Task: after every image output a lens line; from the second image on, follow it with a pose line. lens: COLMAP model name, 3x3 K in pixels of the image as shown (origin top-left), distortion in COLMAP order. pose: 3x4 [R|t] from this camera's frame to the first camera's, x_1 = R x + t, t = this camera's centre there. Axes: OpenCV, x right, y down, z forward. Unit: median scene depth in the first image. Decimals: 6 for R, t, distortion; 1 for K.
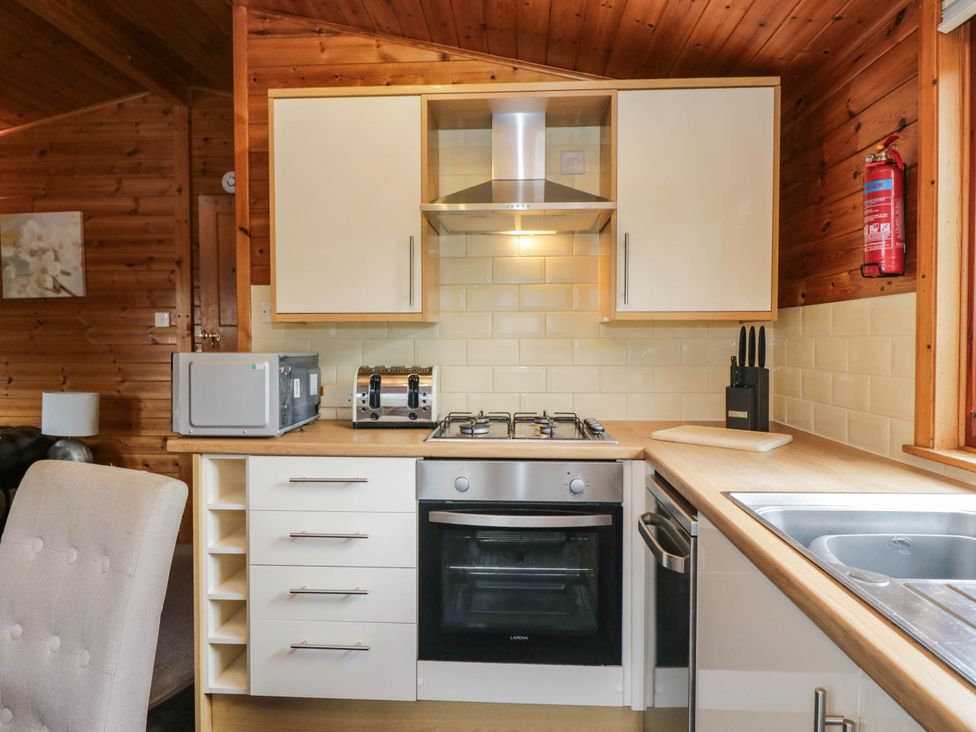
lens RADIAL K [[624.6, 0, 485.1], [0, 624.6, 360.9], [0, 0, 1]] dist [0.006442, -0.012925]
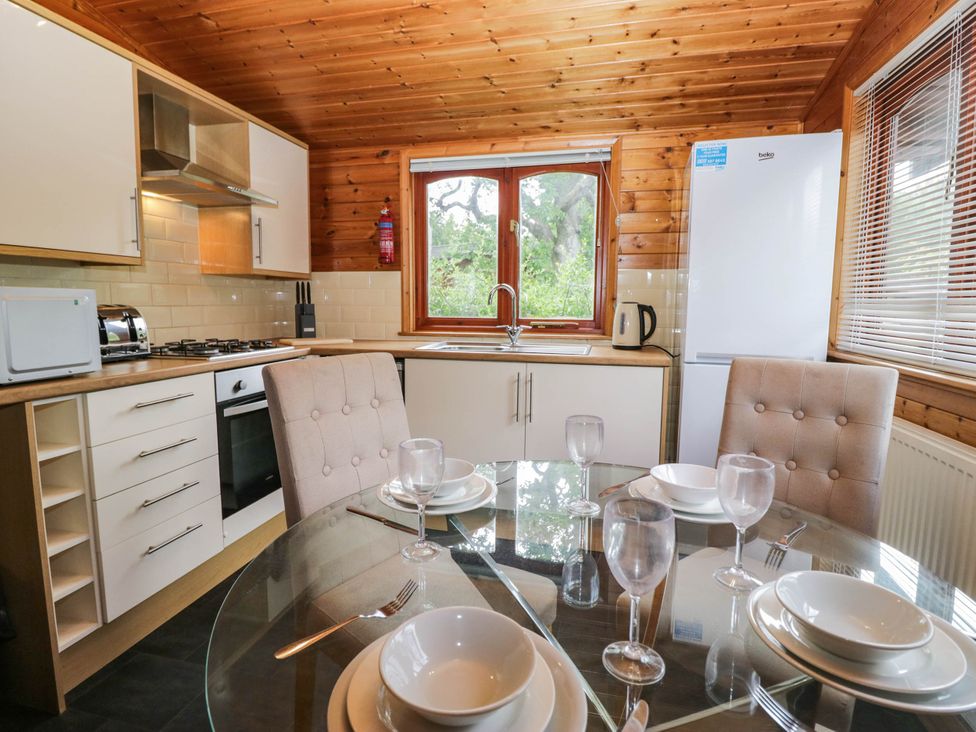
lens RADIAL K [[507.3, 0, 483.6], [0, 507.3, 364.7], [0, 0, 1]] dist [-0.019004, -0.004373]
pose [[0.171470, -0.116627, 0.978262, -0.530438], [0.021096, 0.993175, 0.114707, 0.015174], [-0.984963, 0.000968, 0.172760, 0.128234]]
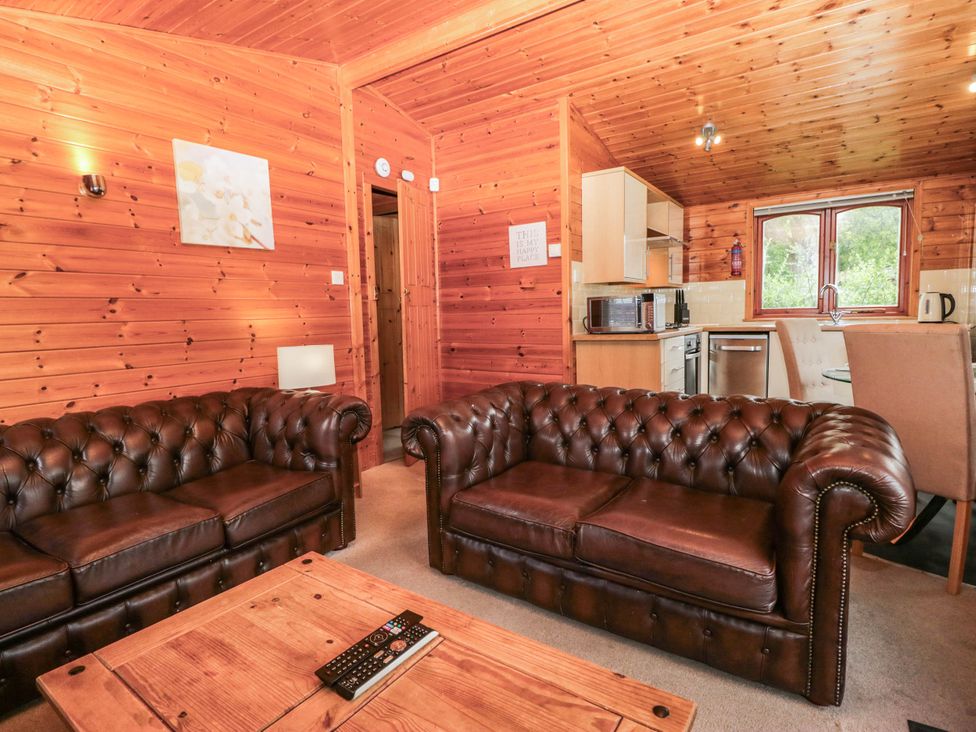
lens RADIAL K [[507.3, 0, 488.0], [0, 507.3, 362.3], [0, 0, 1]] dist [-0.019004, -0.004373]
pose [[0.510839, -0.094725, 0.854442, -1.164218], [0.053864, 0.995485, 0.078158, 0.028307], [-0.857987, 0.006097, 0.513635, 0.311108]]
